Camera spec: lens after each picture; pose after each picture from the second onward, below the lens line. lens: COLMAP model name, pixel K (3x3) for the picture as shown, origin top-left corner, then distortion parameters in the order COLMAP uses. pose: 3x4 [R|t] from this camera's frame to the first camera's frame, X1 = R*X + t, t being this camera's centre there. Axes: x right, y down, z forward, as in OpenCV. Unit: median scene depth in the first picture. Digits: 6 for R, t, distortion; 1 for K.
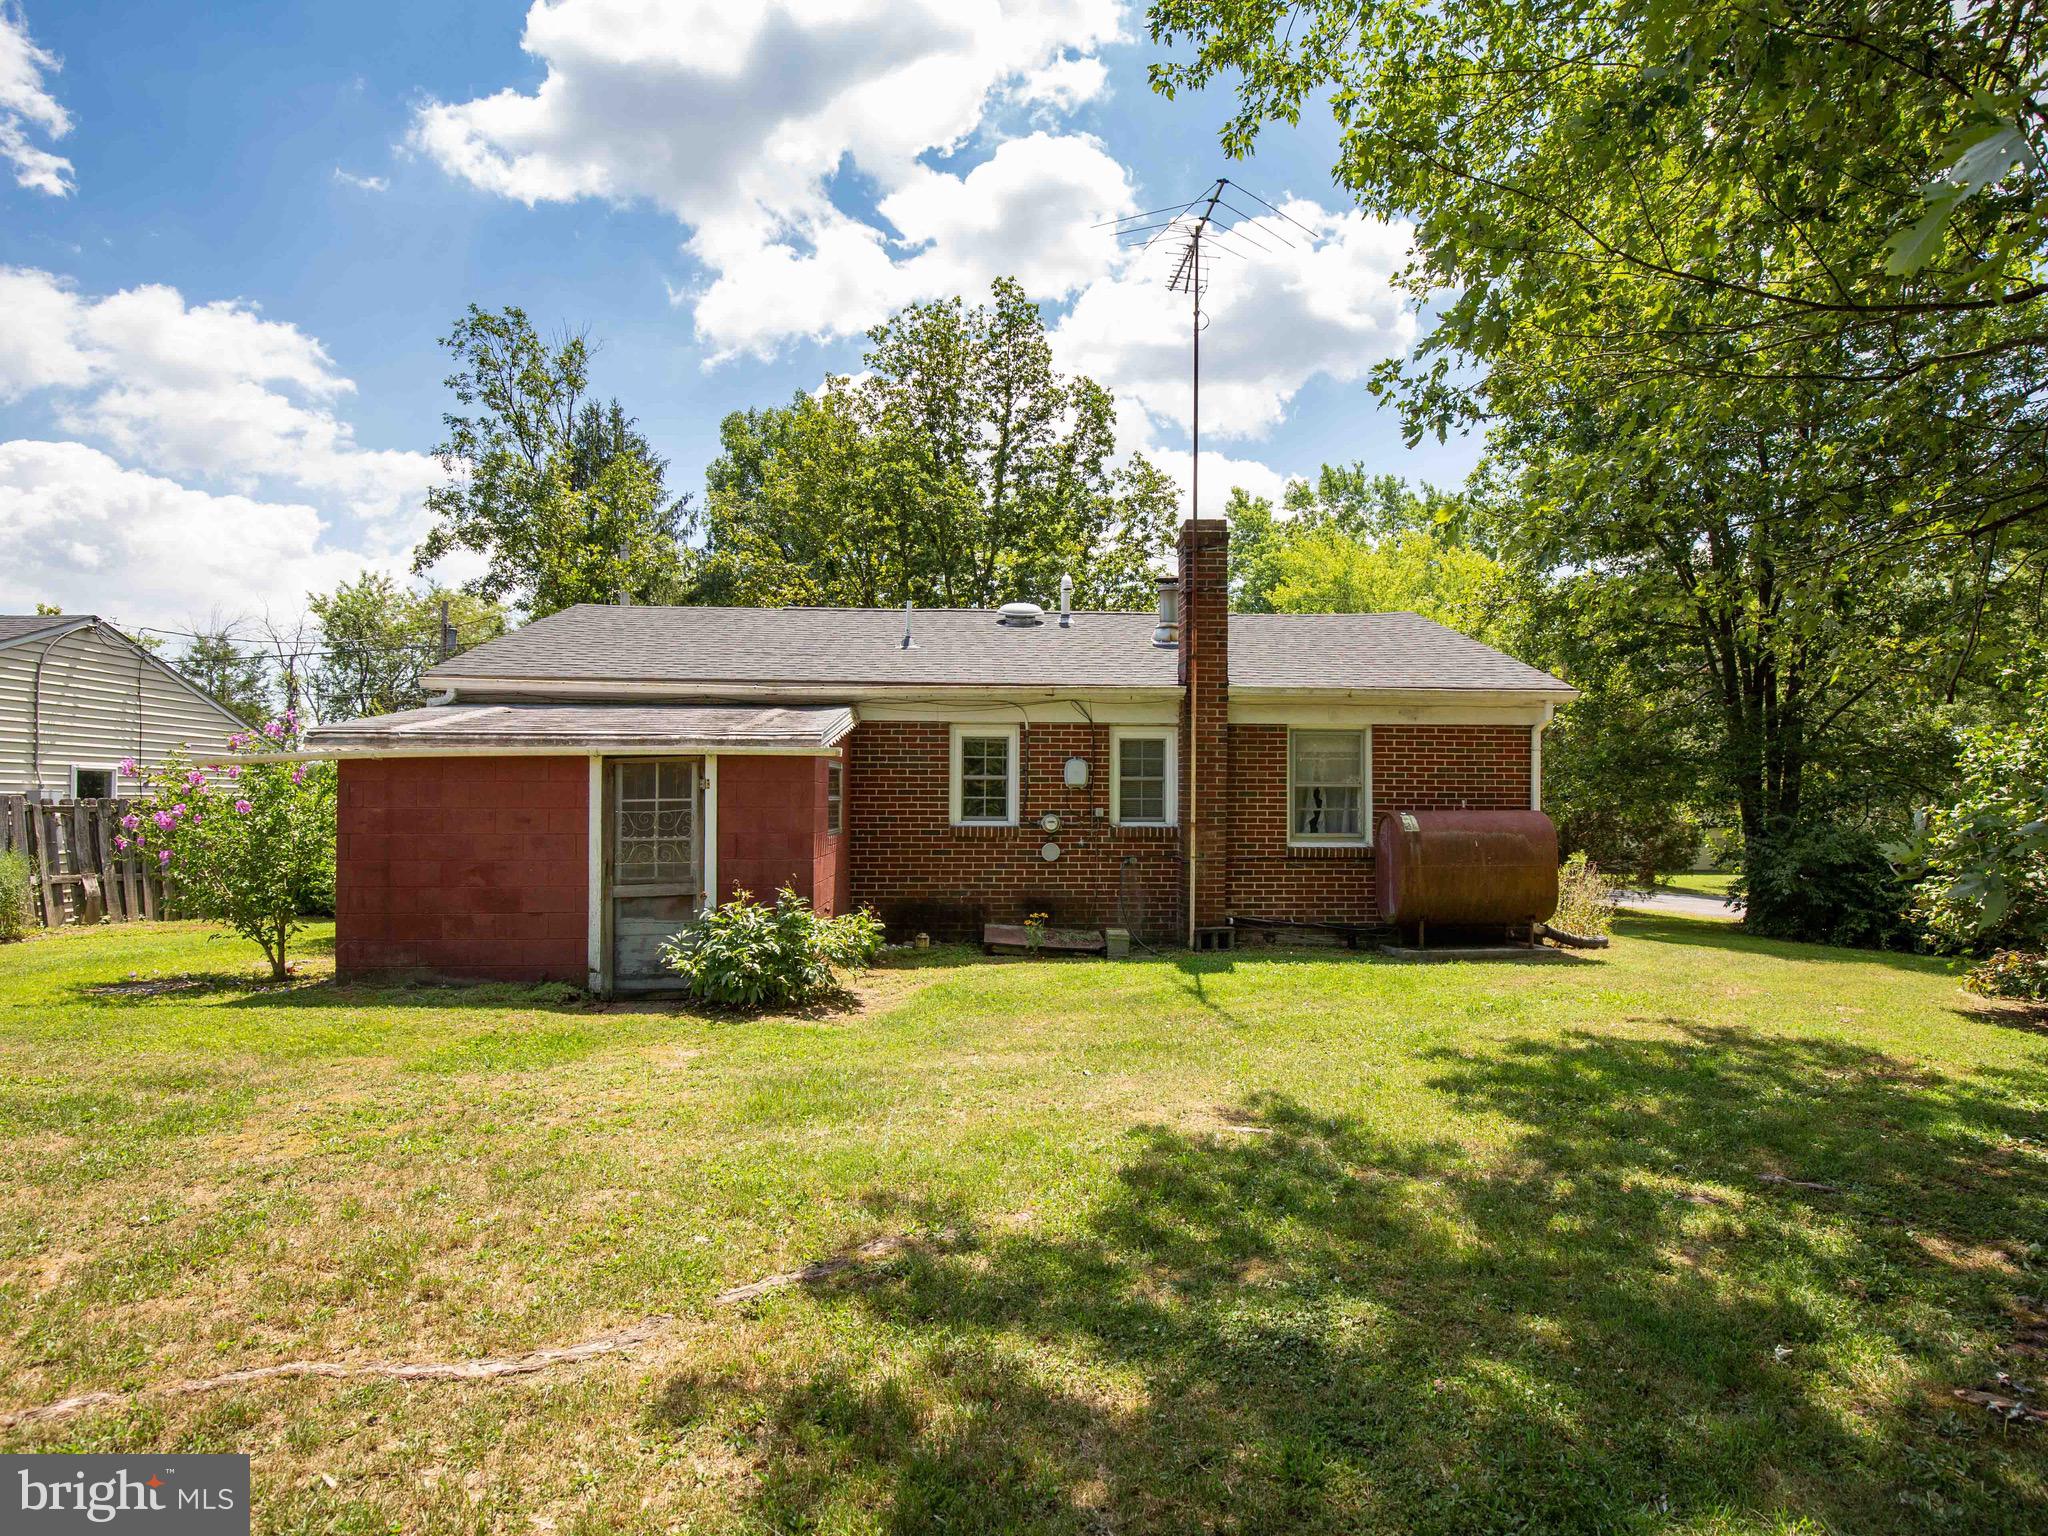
lens RADIAL K [[1064.8, 0, 1026.2], [0, 1064.8, 743.6], [0, 0, 1]] dist [-0.020230, 0.001370]
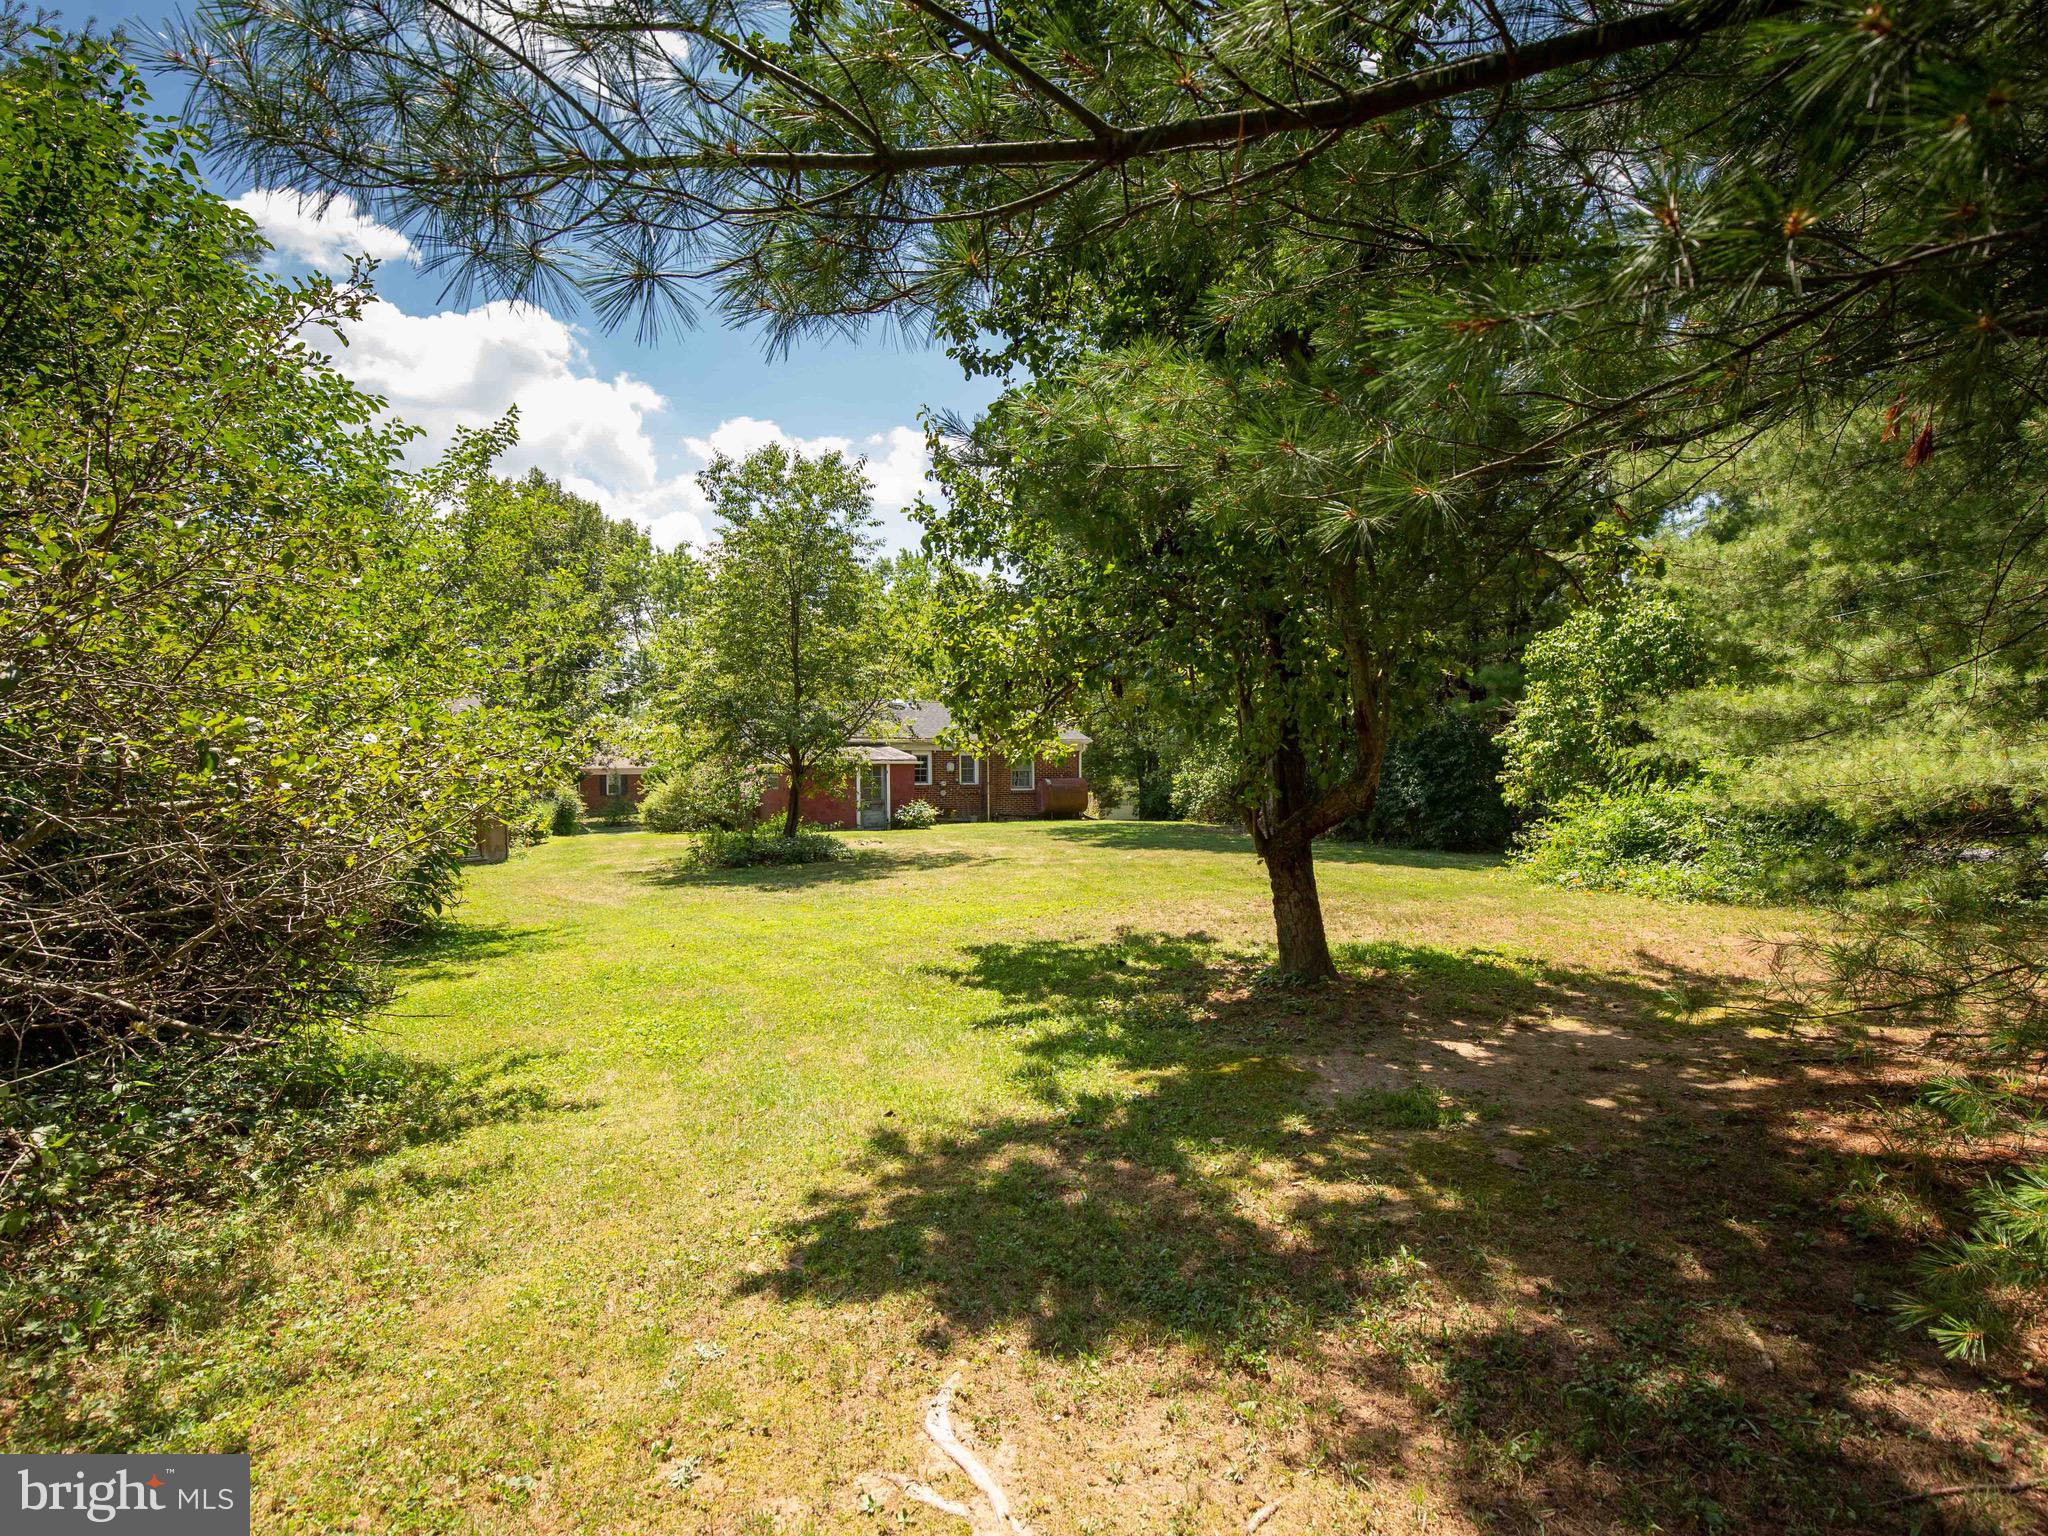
lens RADIAL K [[1070.3, 0, 1031.0], [0, 1070.3, 761.6], [0, 0, 1]] dist [-0.032779, 0.003147]
pose [[0.883853, -0.006265, 0.467722, -1.164954], [-0.008631, 0.999522, 0.029697, -0.079871], [-0.467684, -0.030285, 0.883377, -1.788950]]
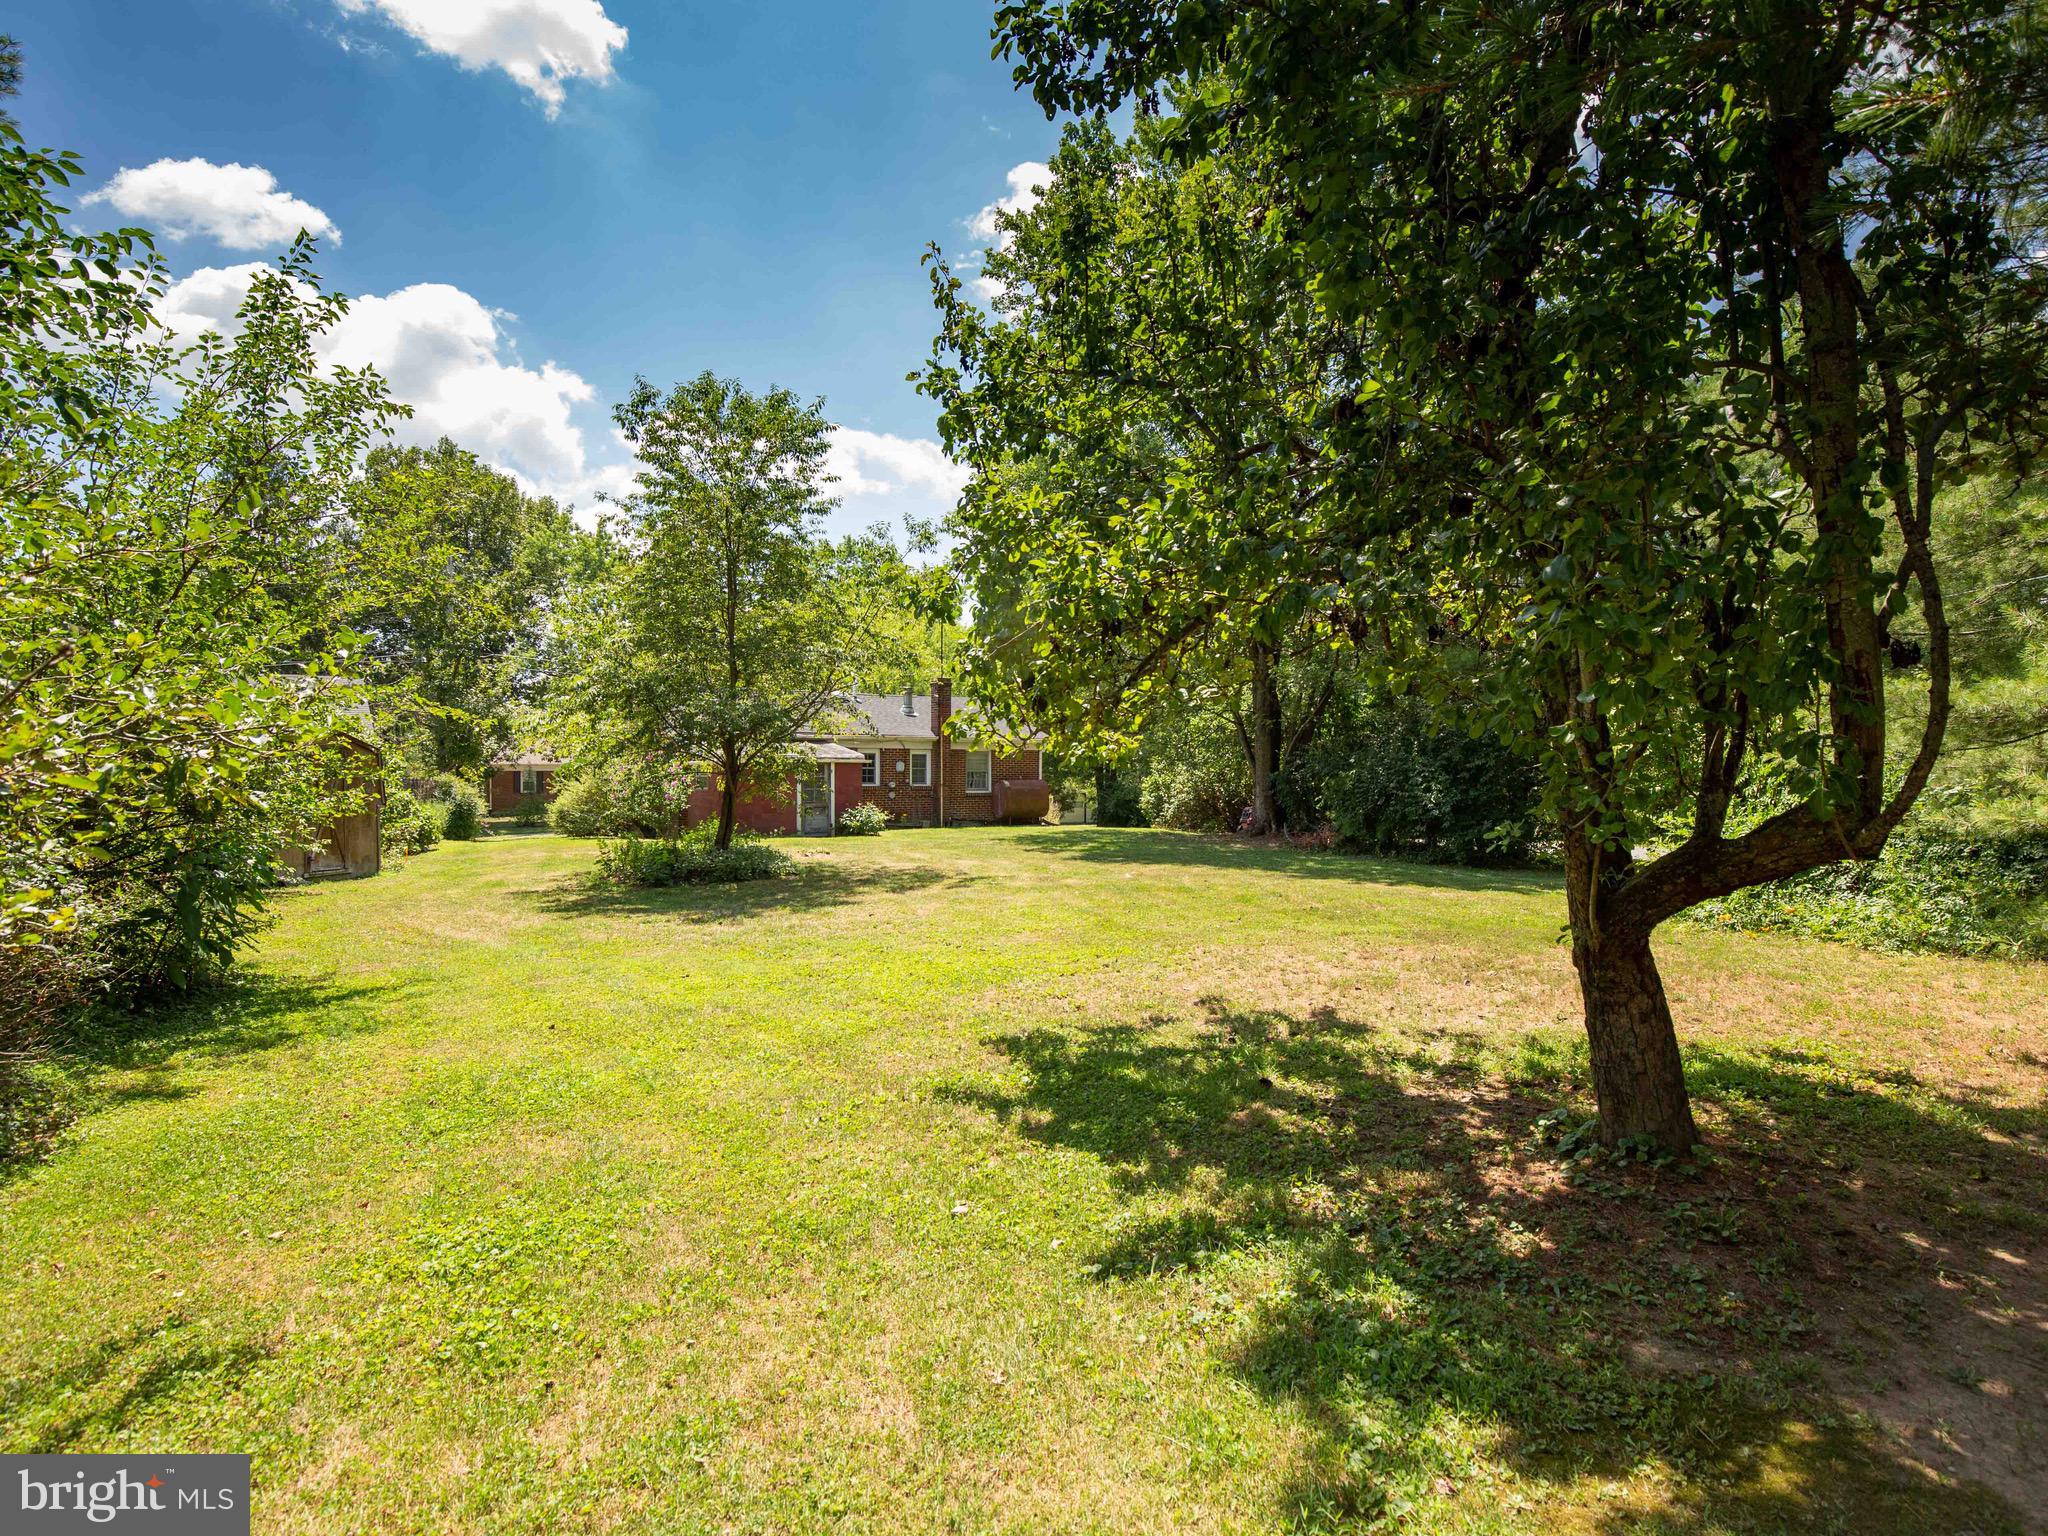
lens RADIAL K [[1064.8, 0, 1026.2], [0, 1064.8, 743.6], [0, 0, 1]] dist [-0.020230, 0.001370]
pose [[0.854377, 0.010678, 0.519544, -1.097512], [-0.019727, 0.999735, 0.011895, -0.070571], [-0.519279, -0.020412, 0.854361, -1.516646]]
